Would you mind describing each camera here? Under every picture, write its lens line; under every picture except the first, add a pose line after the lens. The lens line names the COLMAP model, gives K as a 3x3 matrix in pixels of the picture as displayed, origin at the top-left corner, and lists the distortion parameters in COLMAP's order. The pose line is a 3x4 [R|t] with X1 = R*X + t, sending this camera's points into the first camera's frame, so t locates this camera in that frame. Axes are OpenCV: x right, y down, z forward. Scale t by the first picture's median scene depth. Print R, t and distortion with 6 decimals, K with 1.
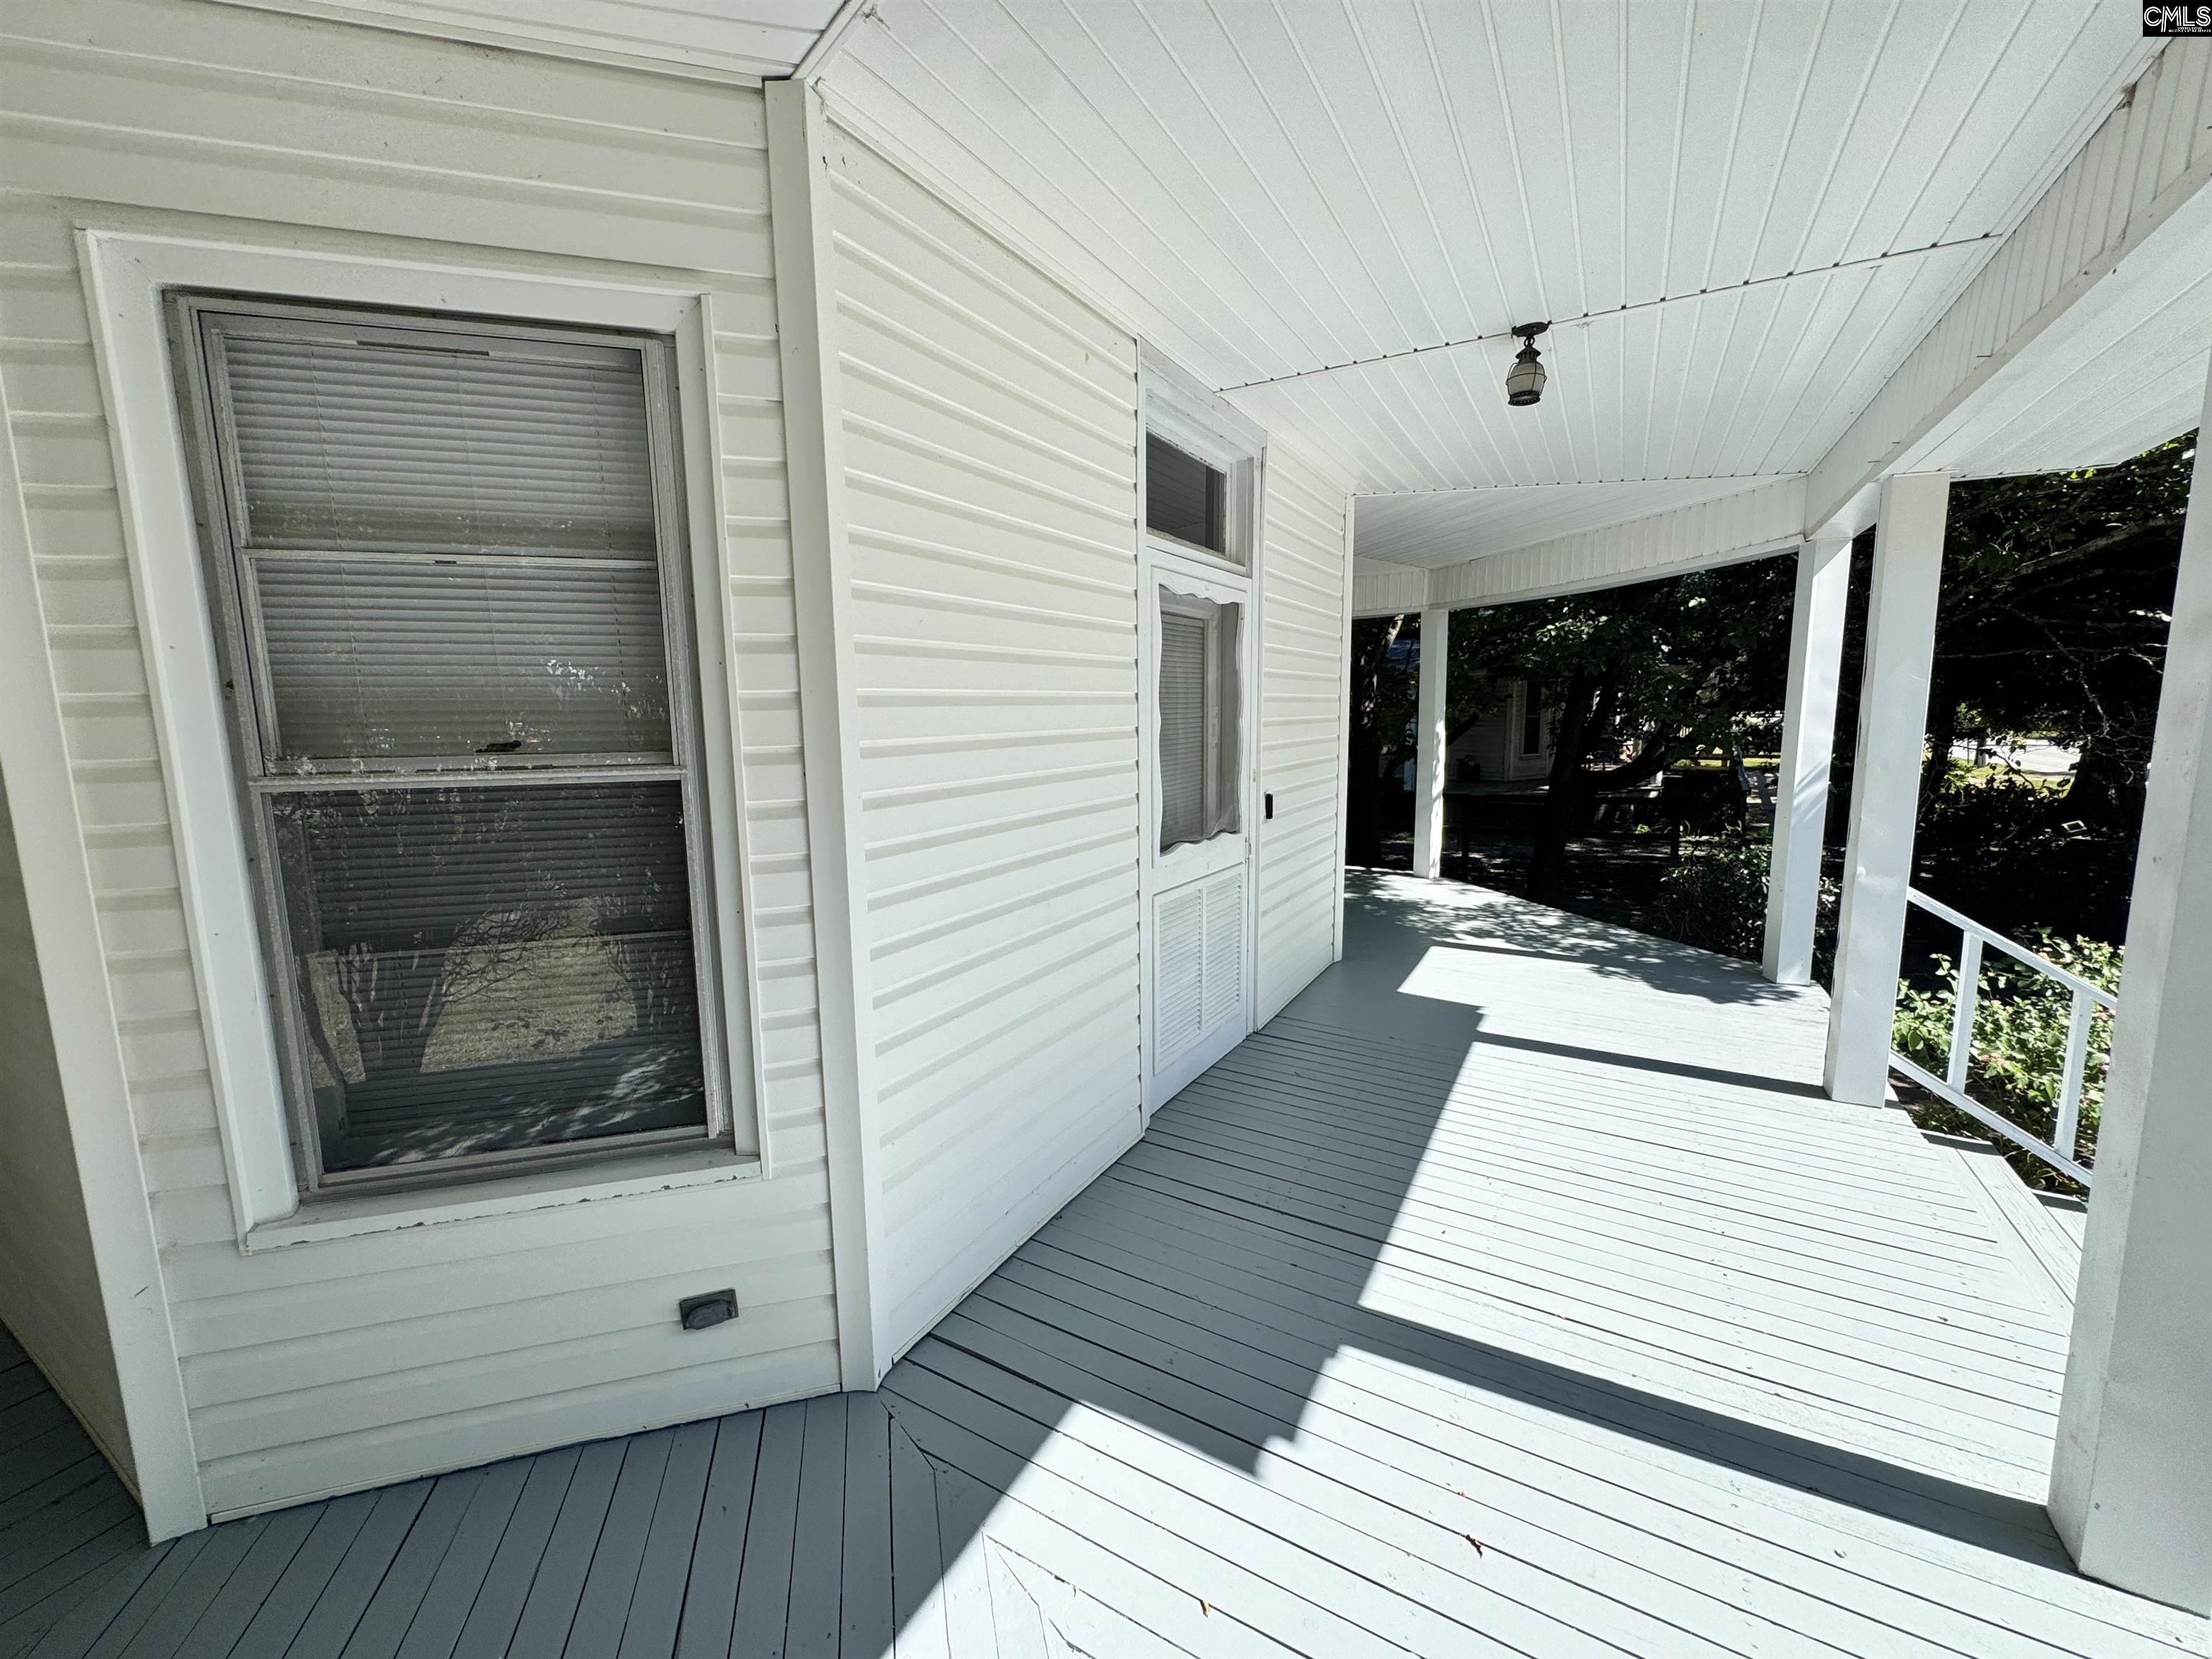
lens RADIAL K [[880.4, 0, 1107.9], [0, 880.4, 824.9], [0, 0, 1]] dist [-0.000346, 0.000358]
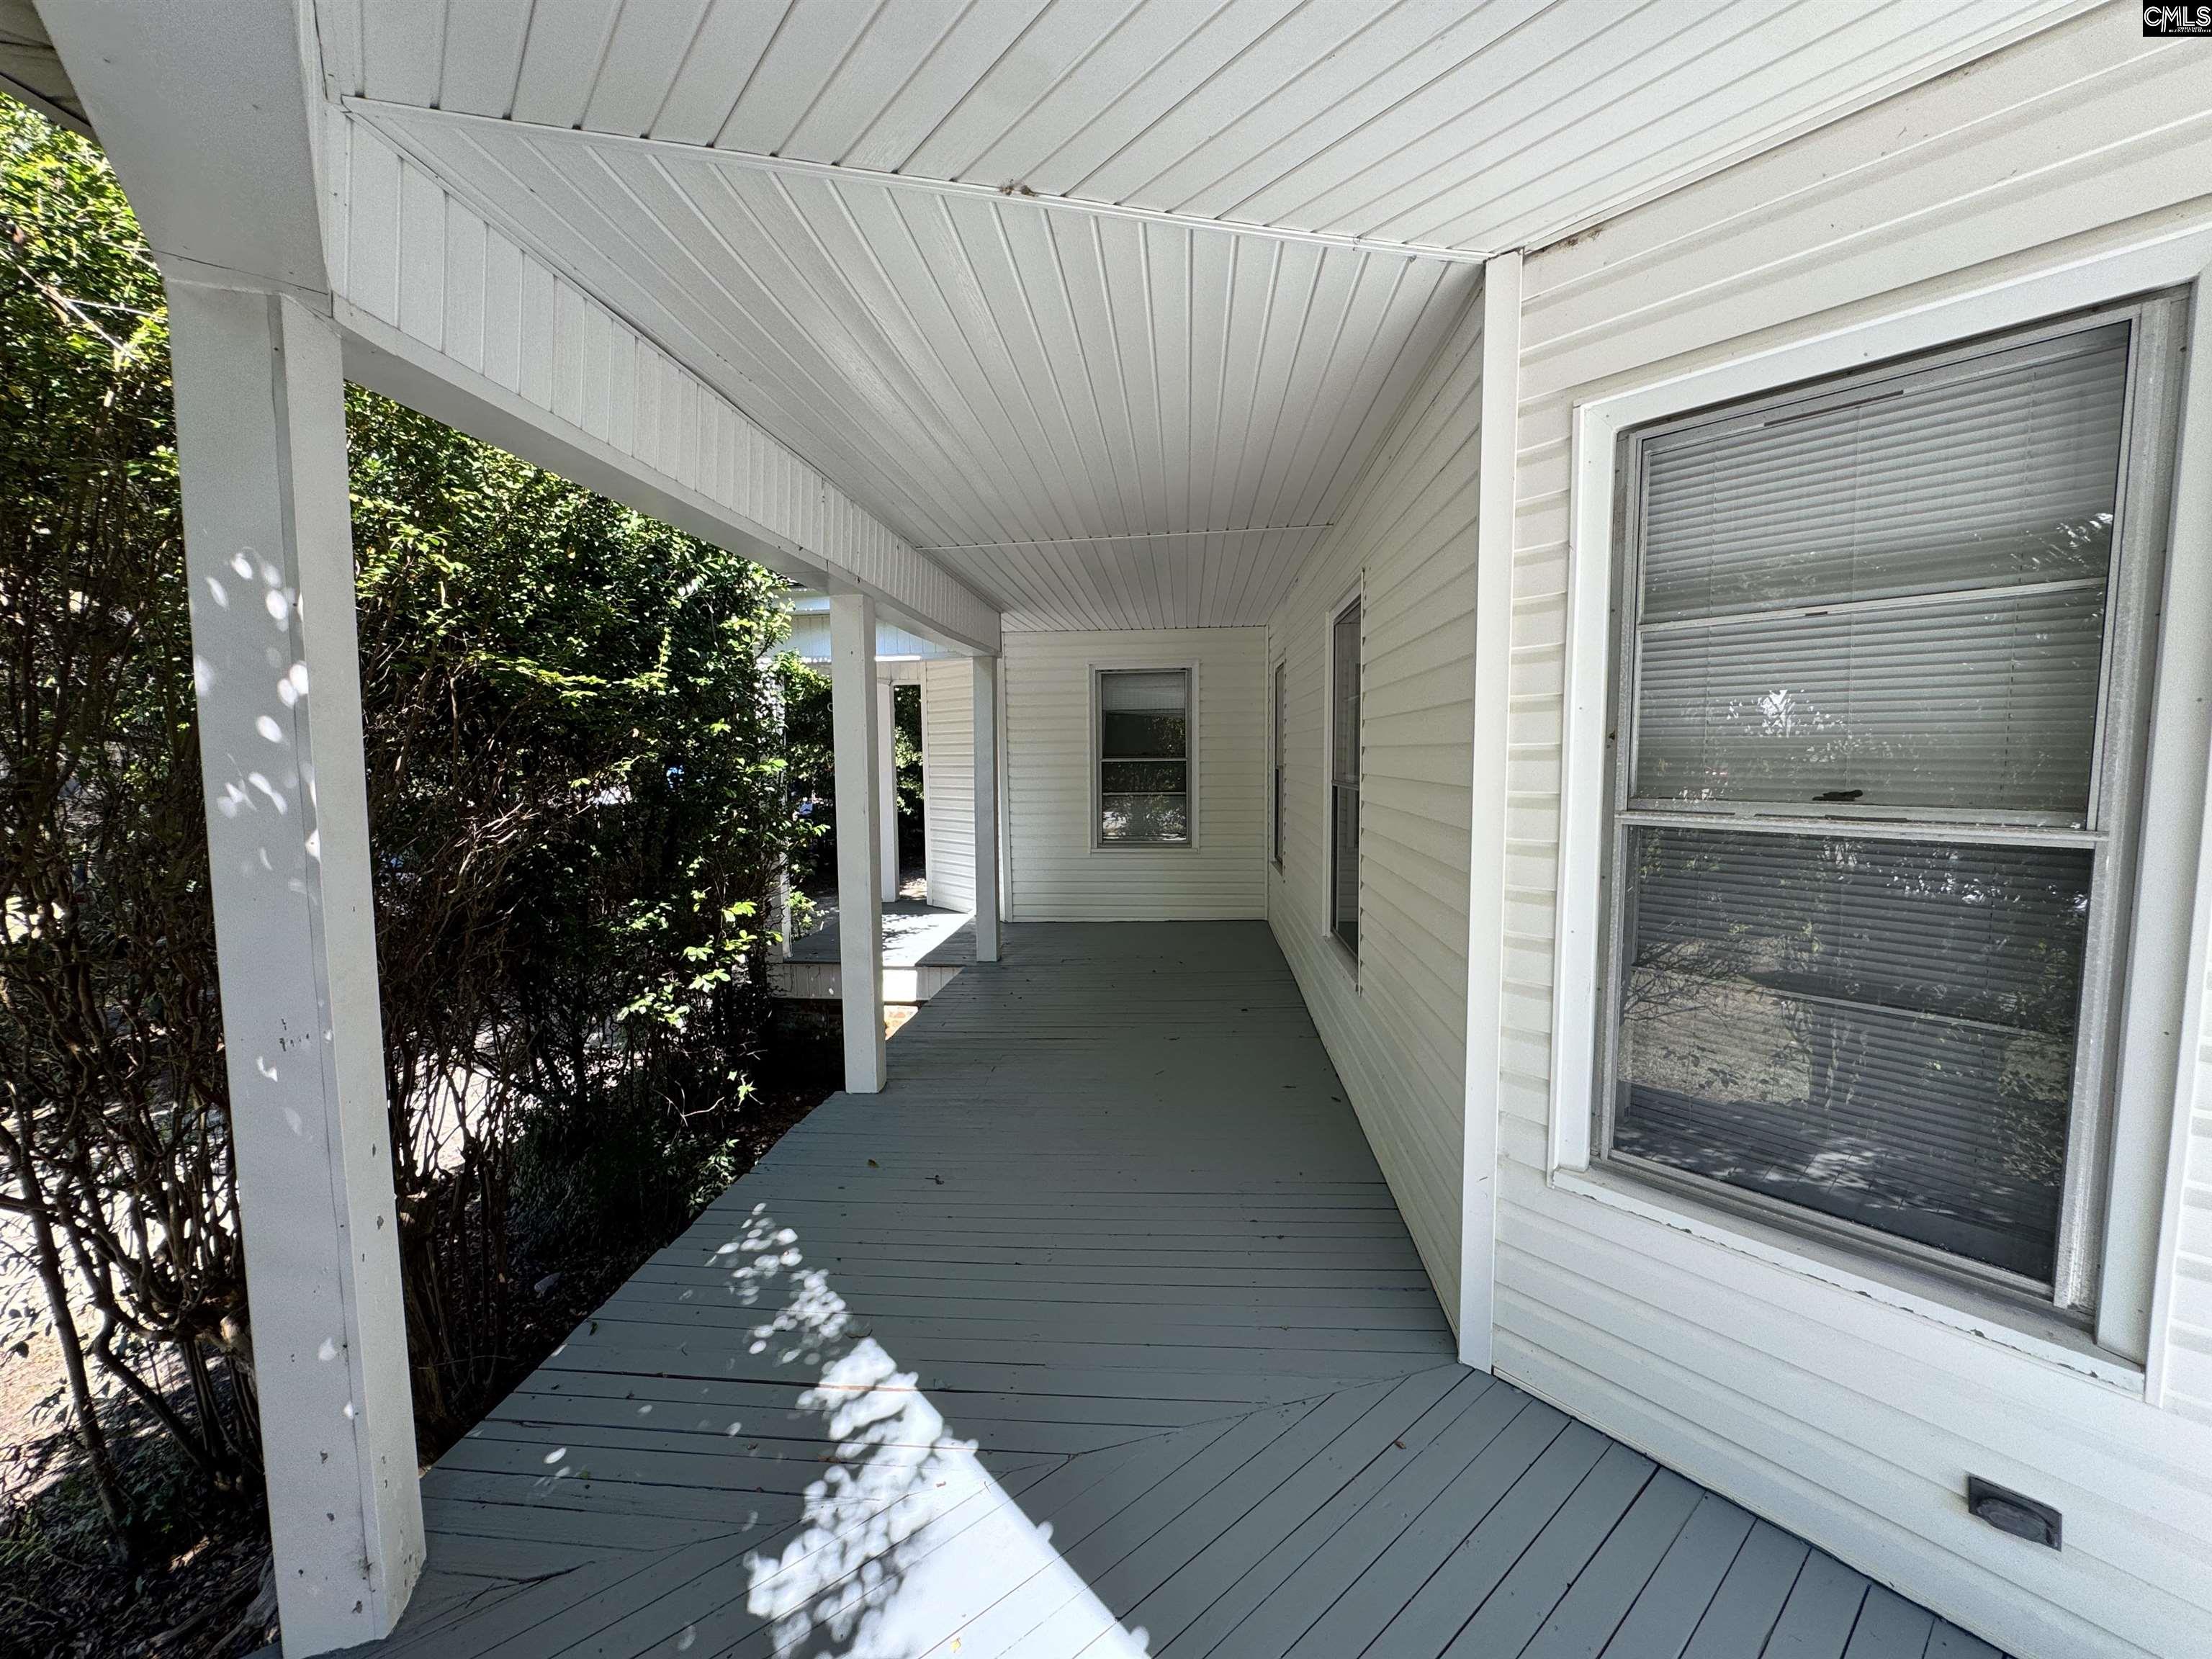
lens RADIAL K [[880.4, 0, 1107.9], [0, 880.4, 824.9], [0, 0, 1]] dist [-0.000346, 0.000358]
pose [[0.414977, 0.084811, -0.905871, -0.128883], [-0.117804, 0.992273, 0.038935, 0.000932], [0.902173, 0.090558, 0.421761, -0.130671]]
